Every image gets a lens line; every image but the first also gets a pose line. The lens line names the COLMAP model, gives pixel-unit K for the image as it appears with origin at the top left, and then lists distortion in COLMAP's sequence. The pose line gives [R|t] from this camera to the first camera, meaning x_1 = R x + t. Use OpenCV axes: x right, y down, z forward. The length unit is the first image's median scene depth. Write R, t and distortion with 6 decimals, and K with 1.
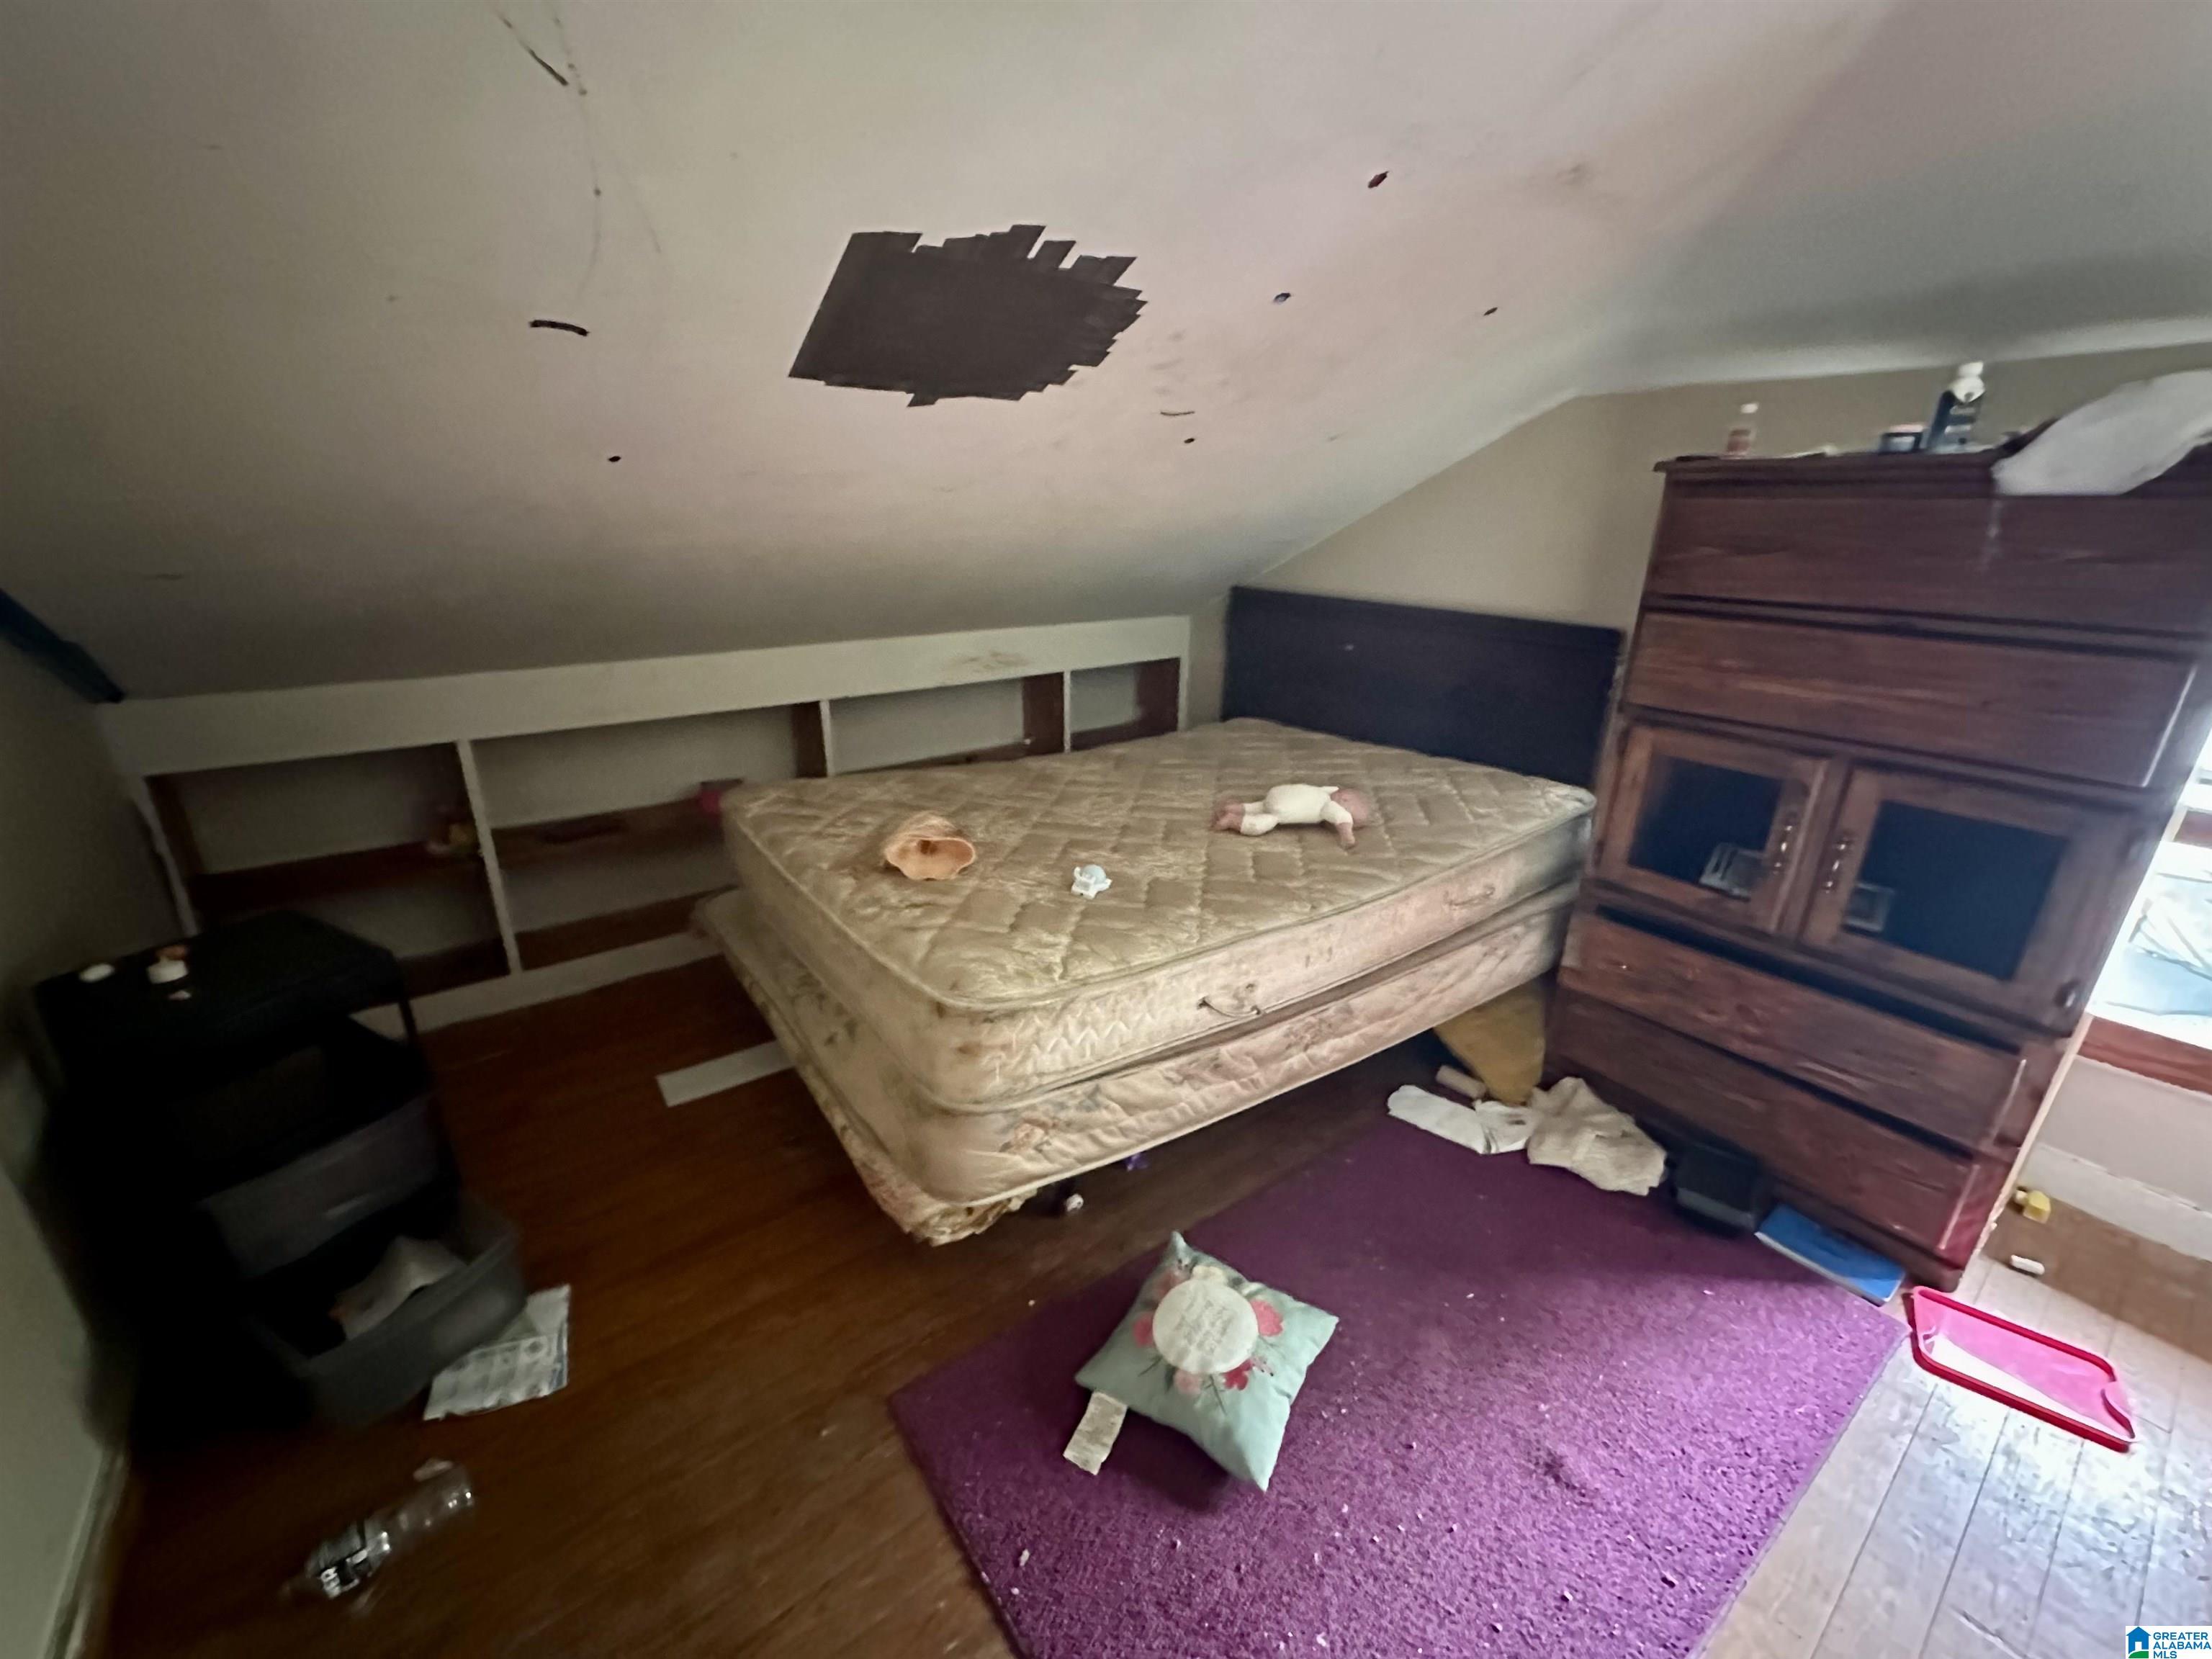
lens RADIAL K [[890.8, 0, 1104.5], [0, 890.8, 827.9], [0, 0, 1]] dist [-0.001556, 0.000715]
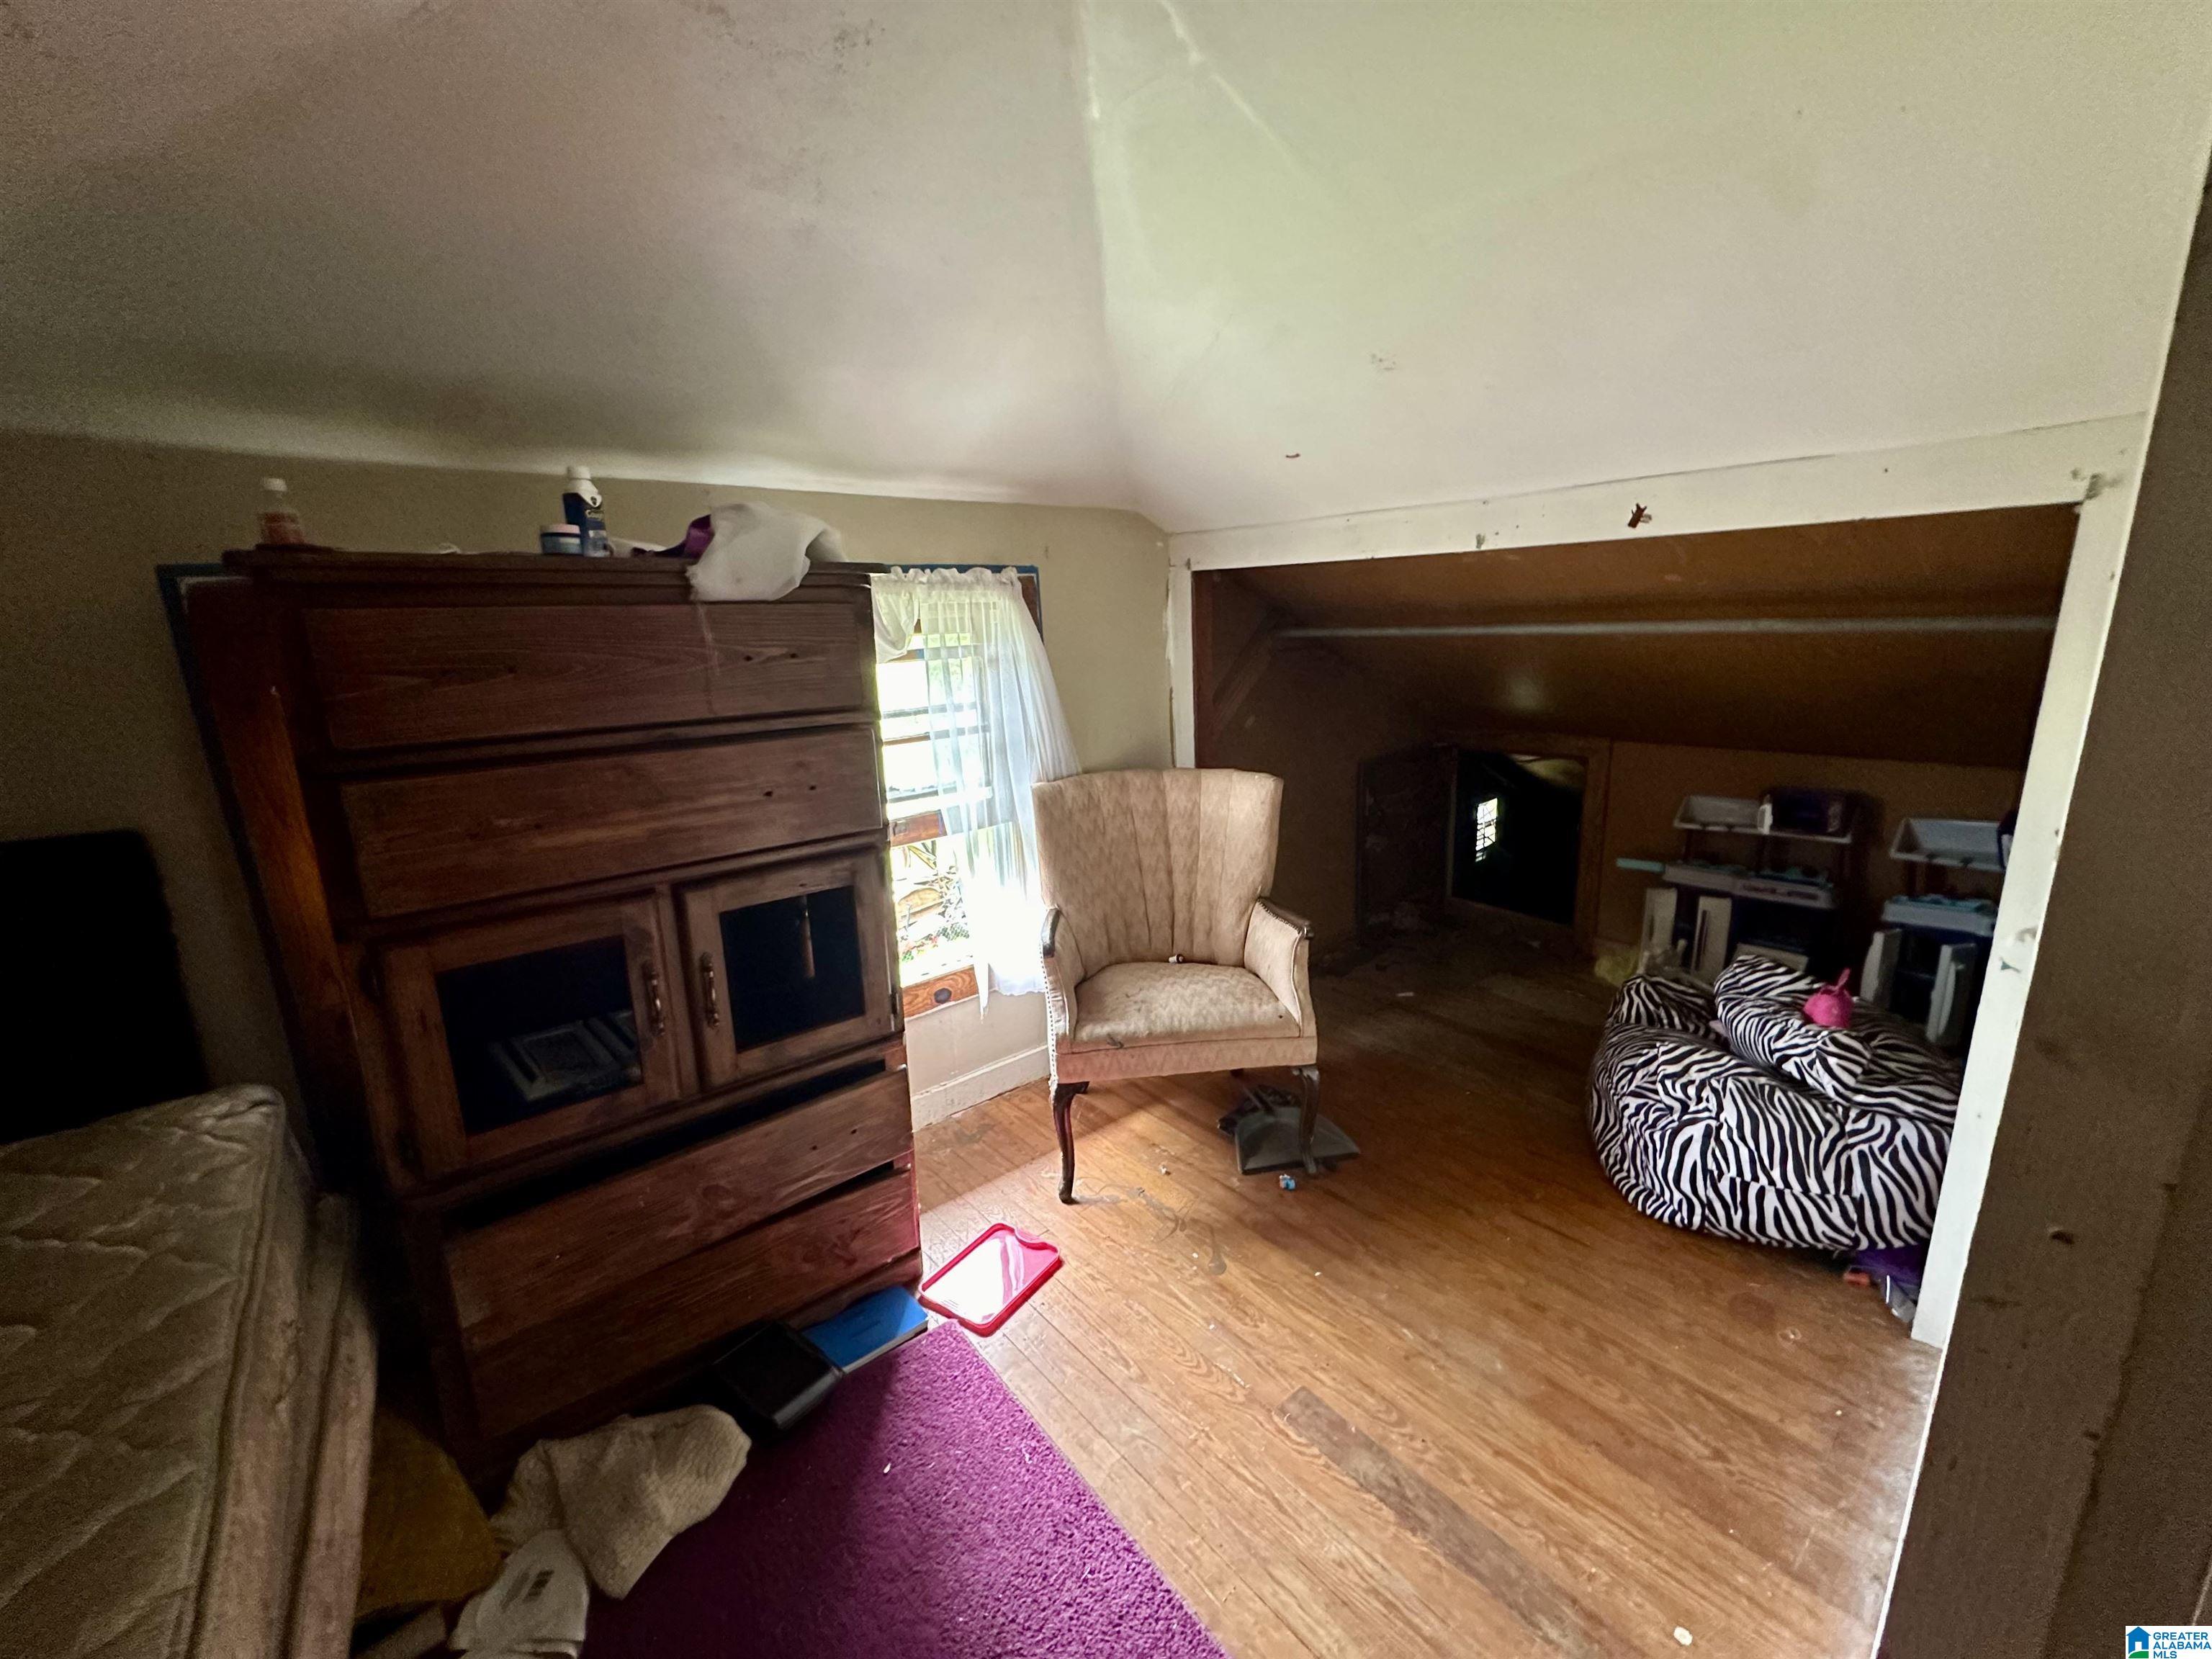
lens RADIAL K [[890.8, 0, 1104.5], [0, 890.8, 827.9], [0, 0, 1]] dist [-0.001556, 0.000715]
pose [[-0.054795, -0.235376, 0.970358, -0.039968], [0.364980, 0.899847, 0.238882, -0.179309], [-0.929402, 0.367251, 0.036601, 0.523133]]
